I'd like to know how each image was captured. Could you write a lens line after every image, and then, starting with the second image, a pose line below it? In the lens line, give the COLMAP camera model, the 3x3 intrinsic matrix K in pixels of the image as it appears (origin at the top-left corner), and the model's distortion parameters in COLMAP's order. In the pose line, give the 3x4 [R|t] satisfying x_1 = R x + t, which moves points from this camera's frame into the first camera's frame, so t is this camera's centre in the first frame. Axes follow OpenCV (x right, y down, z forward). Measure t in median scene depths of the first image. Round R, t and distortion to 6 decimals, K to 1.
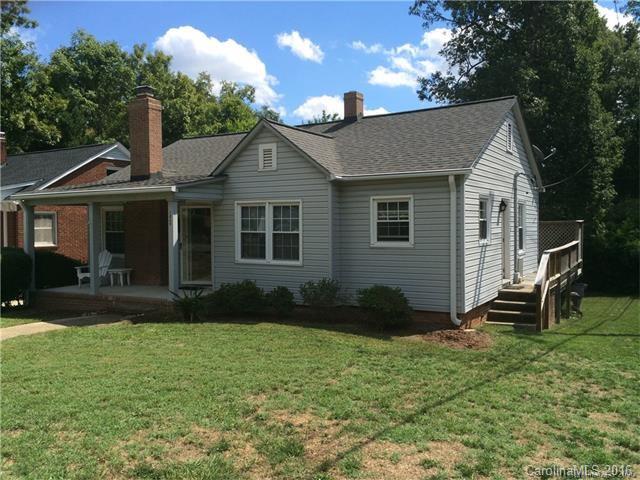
lens RADIAL K [[549.3, 0, 319.6], [0, 549.3, 239.9], [0, 0, 1]] dist [-0.002985, -0.003347]
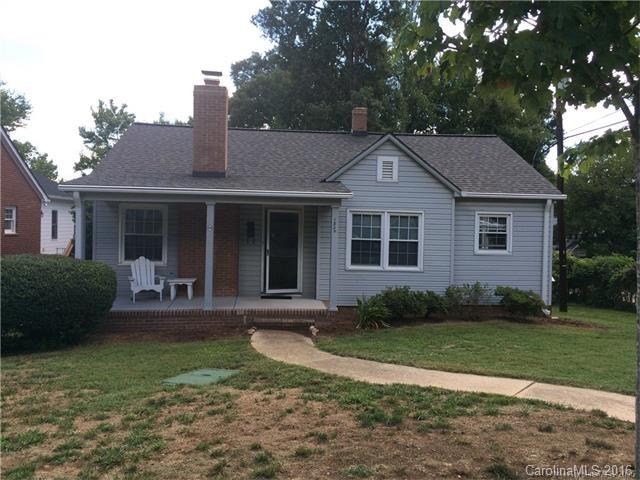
lens RADIAL K [[549.3, 0, 319.2], [0, 549.3, 239.4], [0, 0, 1]] dist [-0.002985, -0.003347]
pose [[0.818518, 0.014621, 0.574295, -0.814745], [-0.011403, 0.999893, -0.009205, -0.003723], [-0.574367, 0.000985, 0.818597, 0.211913]]
